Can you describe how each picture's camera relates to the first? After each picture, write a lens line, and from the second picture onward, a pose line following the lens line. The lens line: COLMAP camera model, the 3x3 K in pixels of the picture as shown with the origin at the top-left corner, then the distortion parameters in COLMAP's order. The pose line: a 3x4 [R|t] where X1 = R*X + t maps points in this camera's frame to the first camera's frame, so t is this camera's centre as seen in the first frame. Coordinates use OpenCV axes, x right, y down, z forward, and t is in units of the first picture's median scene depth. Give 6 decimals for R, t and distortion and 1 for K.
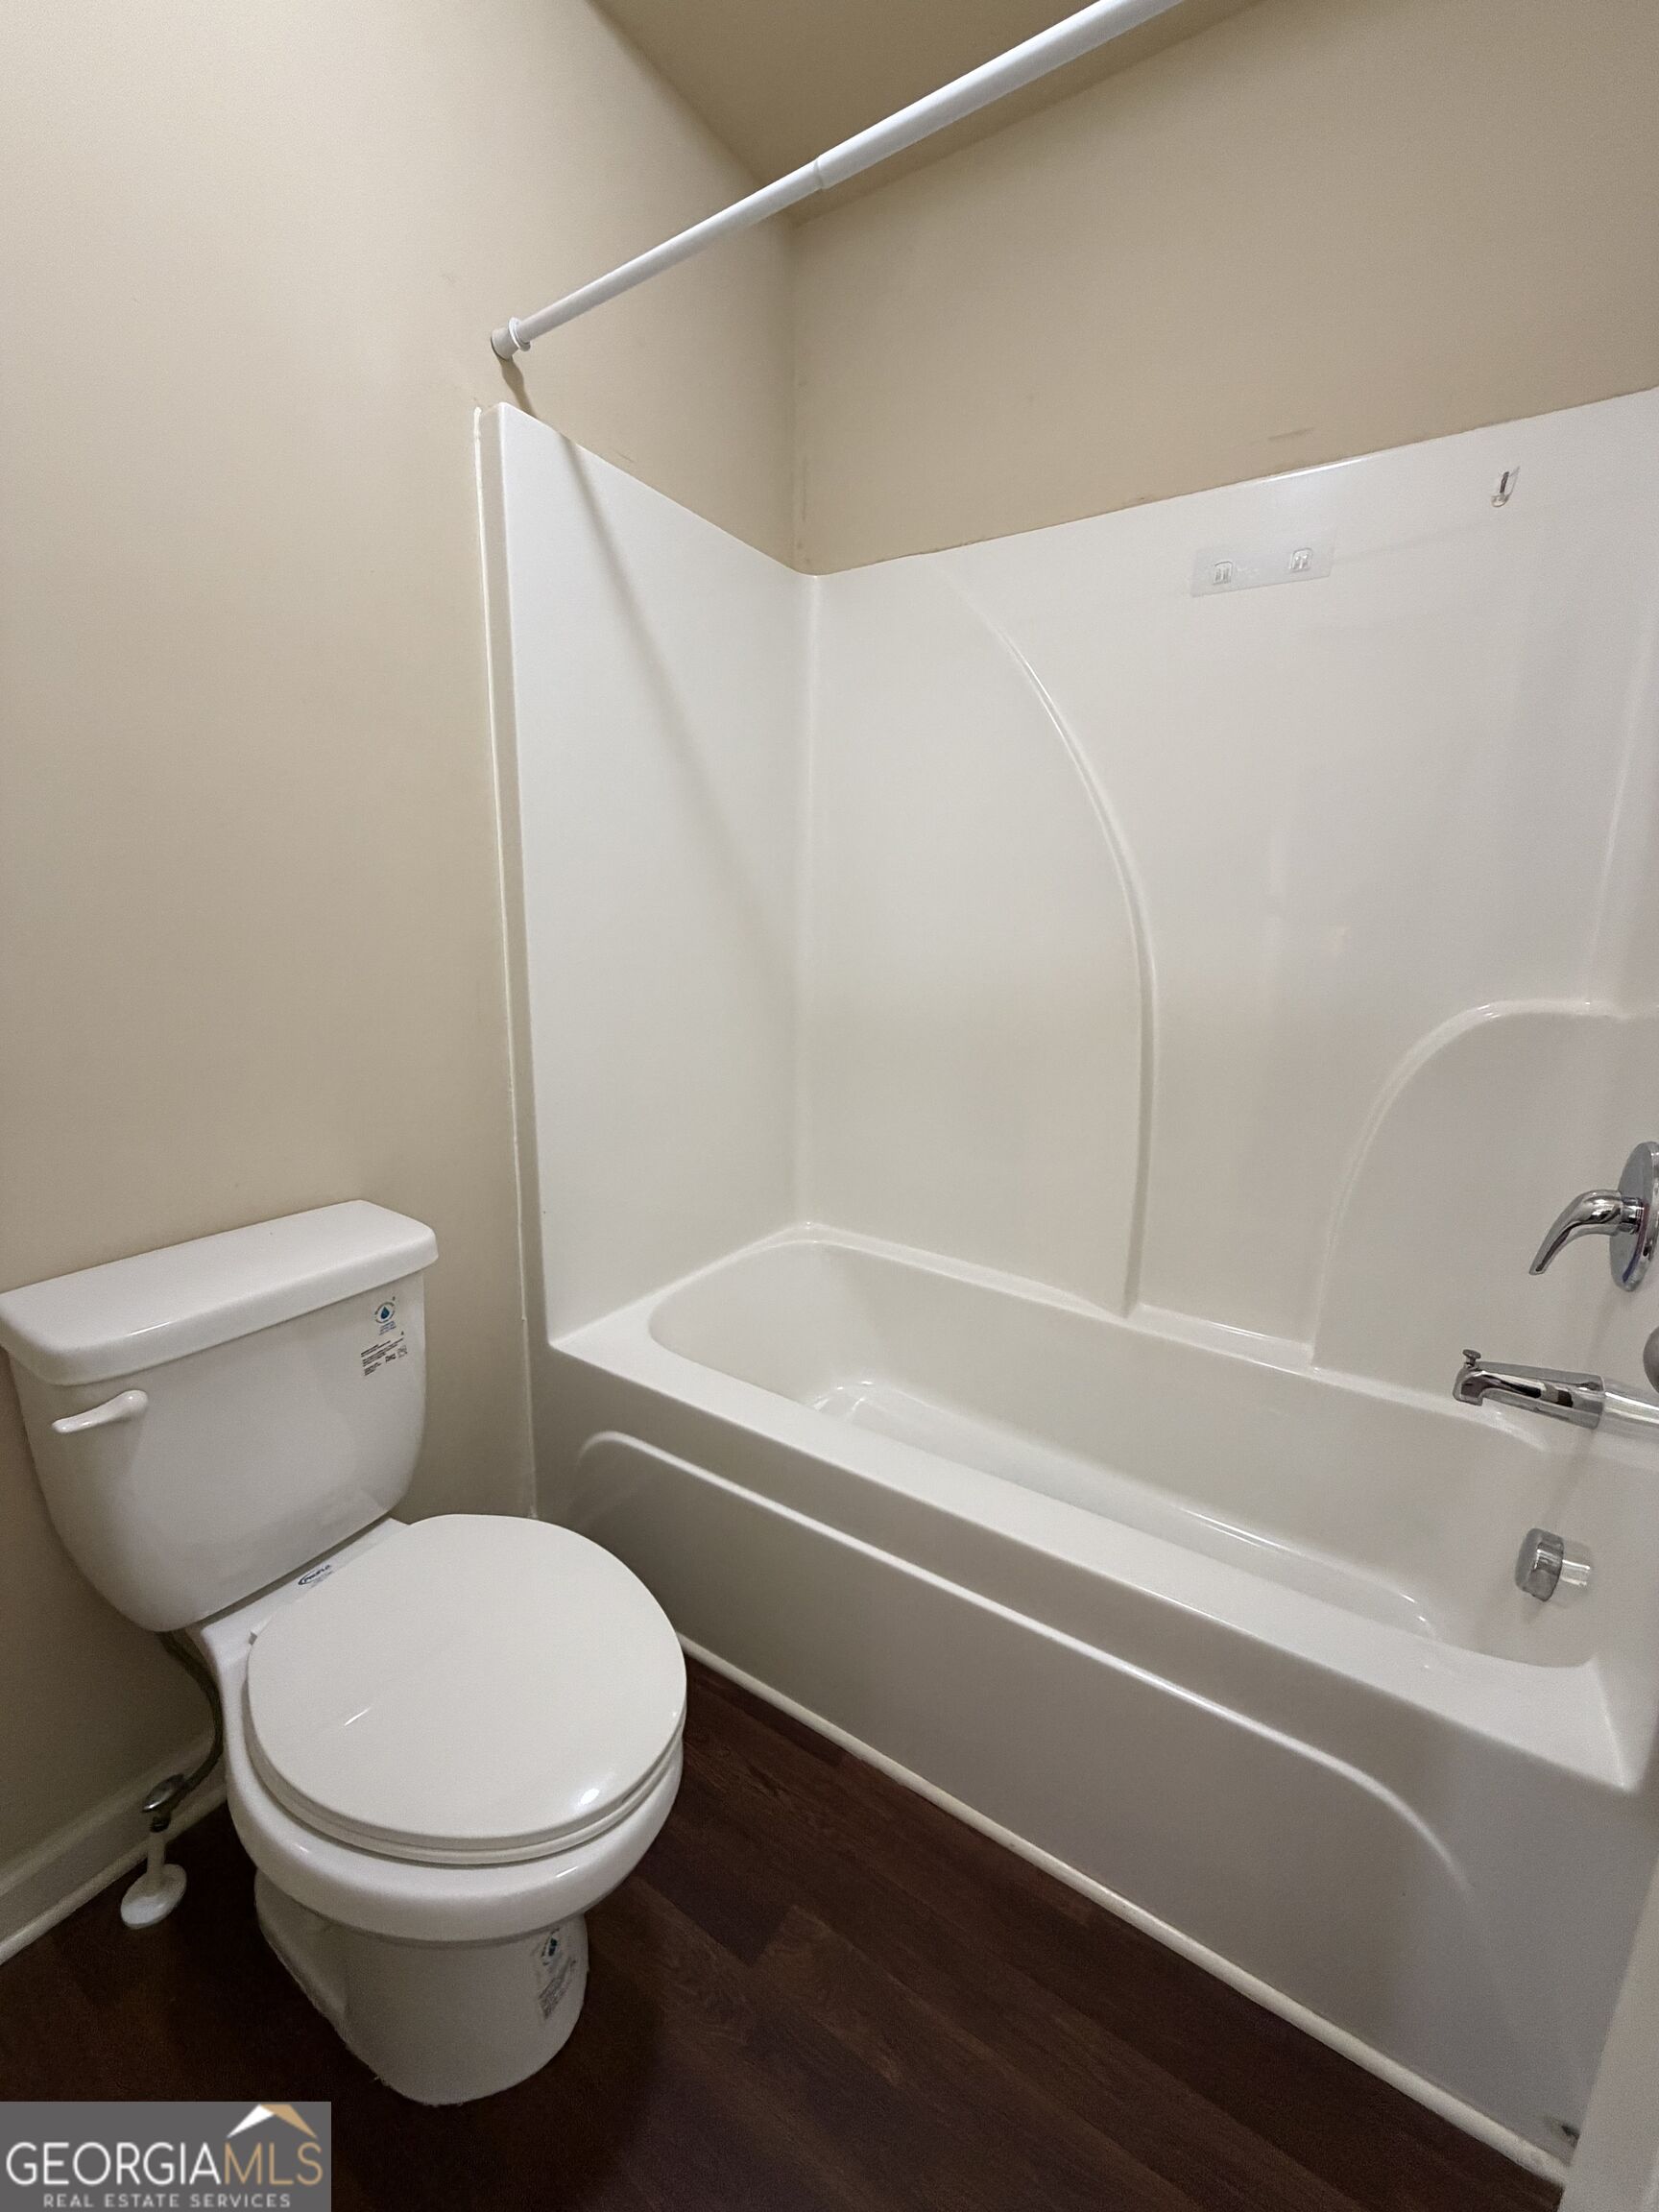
lens RADIAL K [[883.0, 0, 802.3], [0, 883.0, 1100.6], [0, 0, 1]] dist [0.000550, -0.000225]
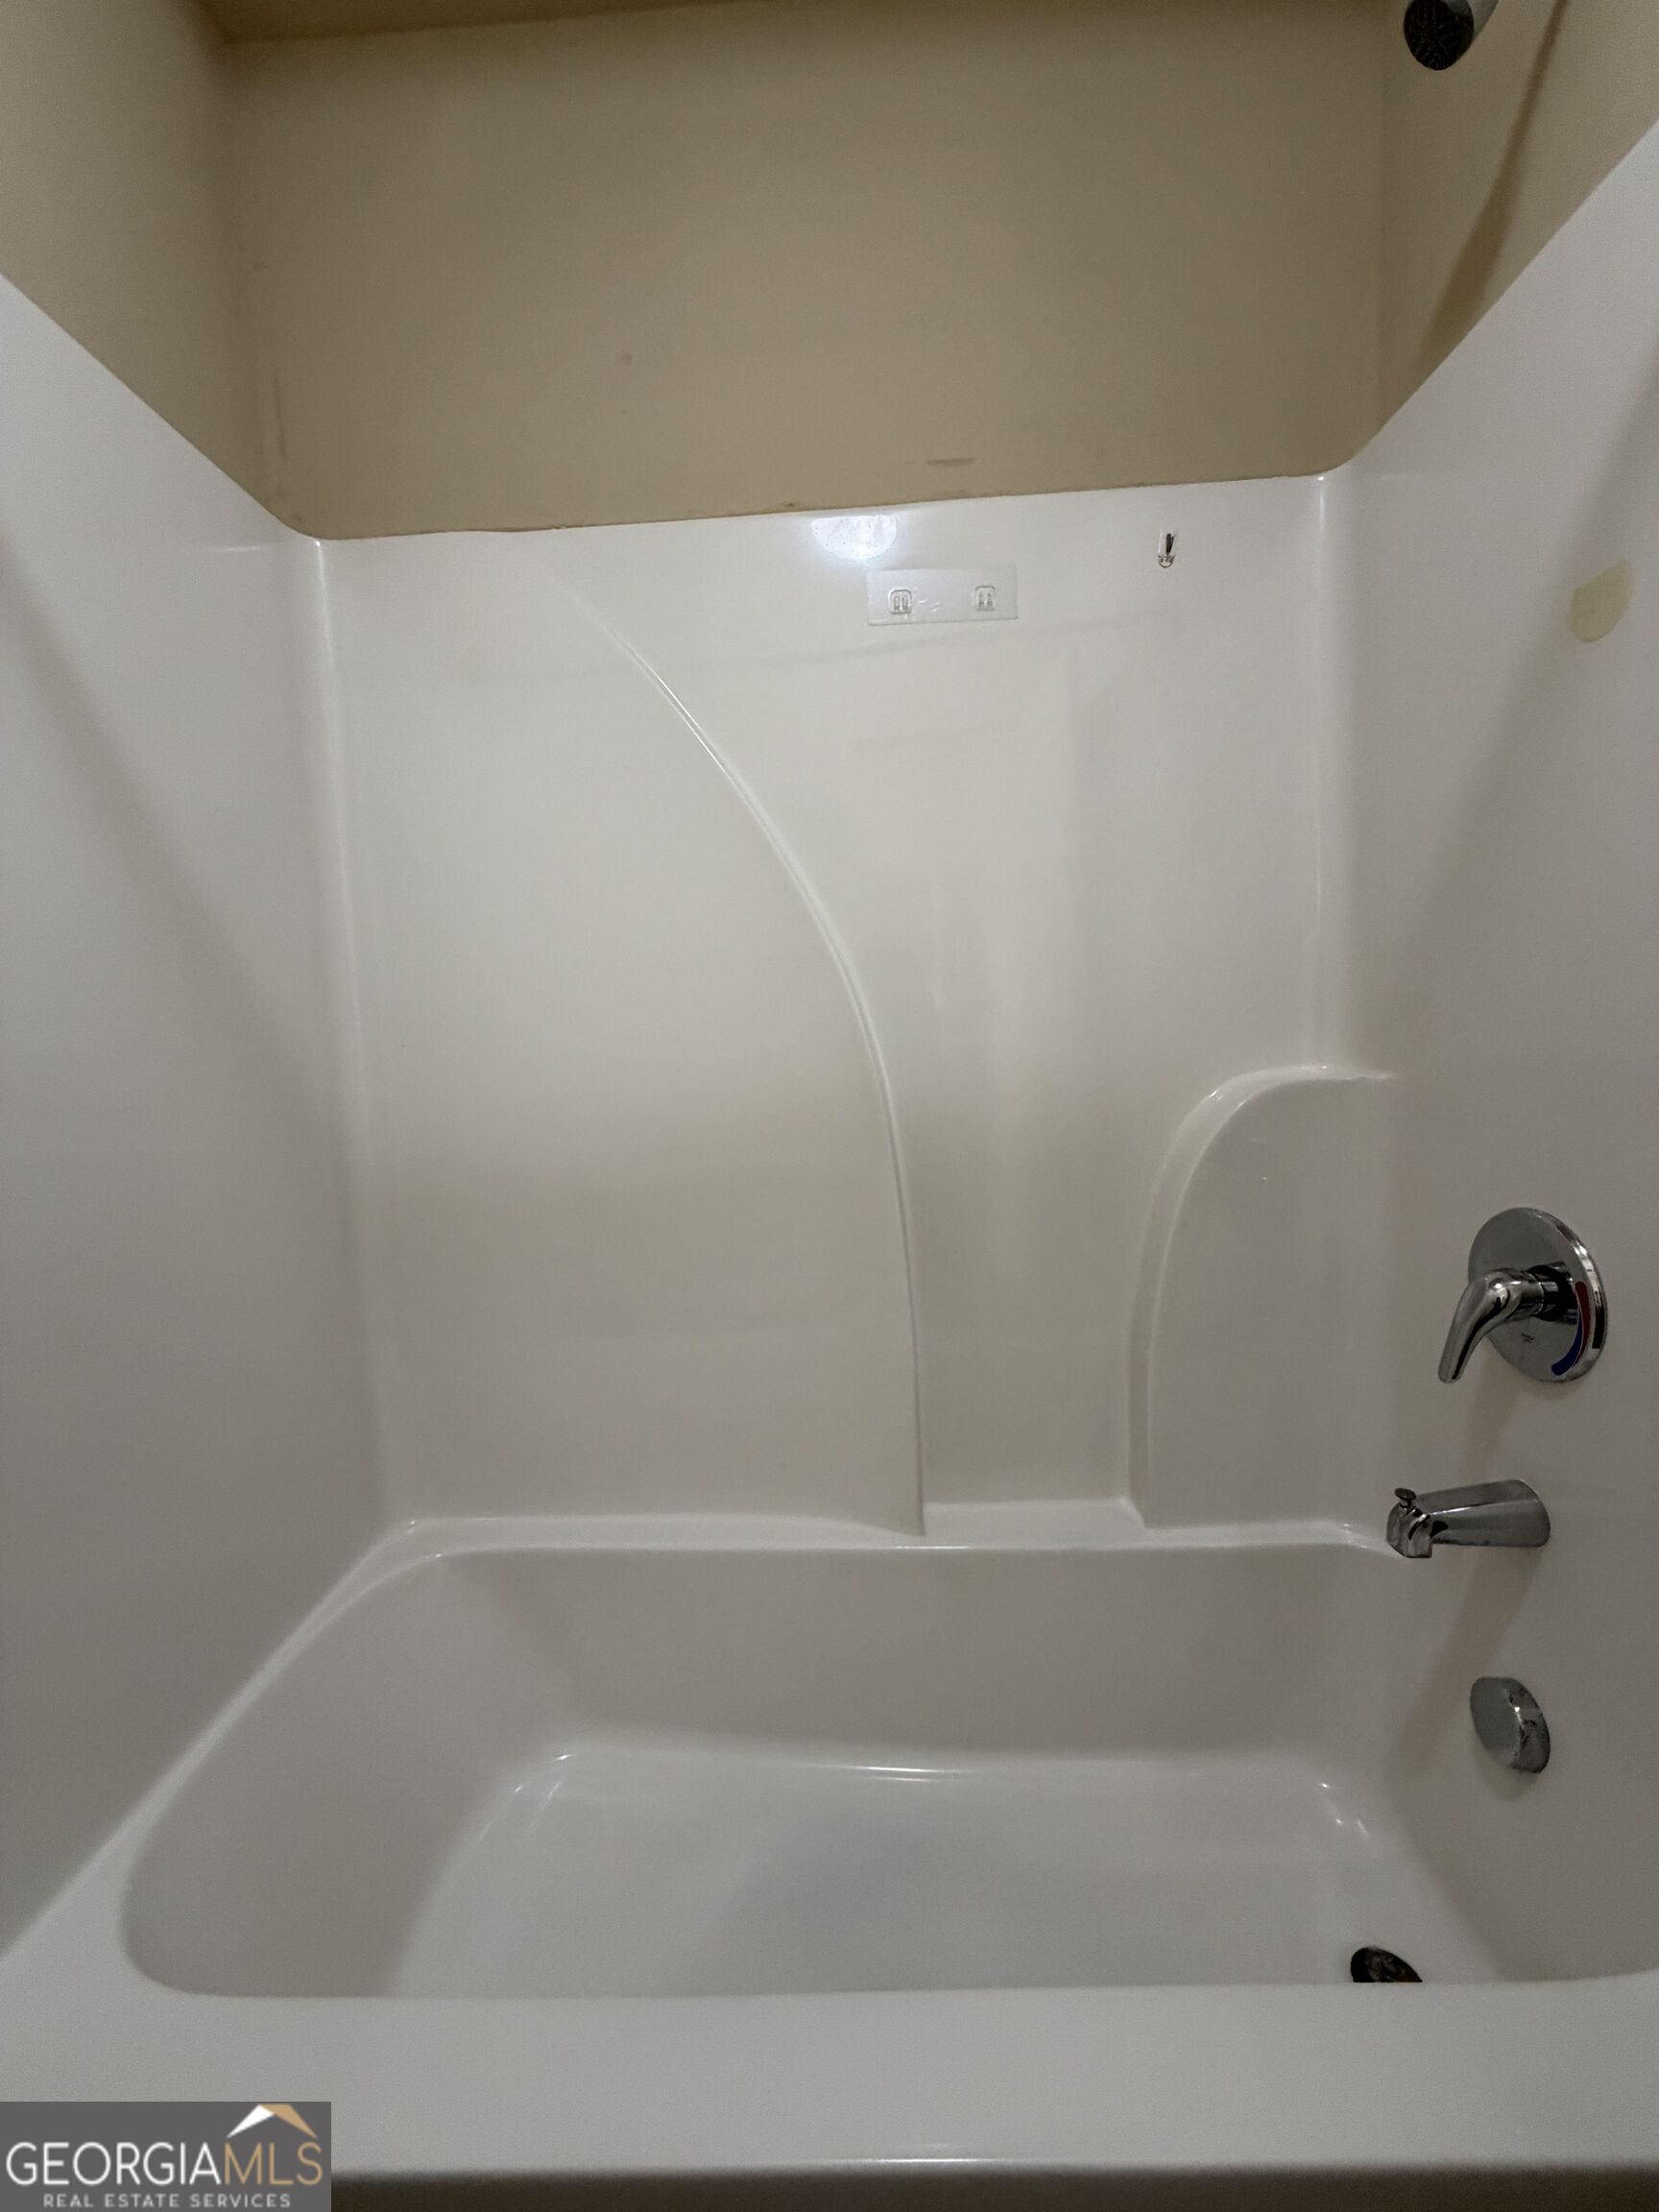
lens RADIAL K [[883.0, 0, 802.3], [0, 883.0, 1100.6], [0, 0, 1]] dist [0.000550, -0.000225]
pose [[0.840786, -0.102987, 0.531482, -0.085122], [0.175566, 0.980550, -0.087736, -0.072301], [-0.512109, 0.167077, 0.842514, 0.385586]]
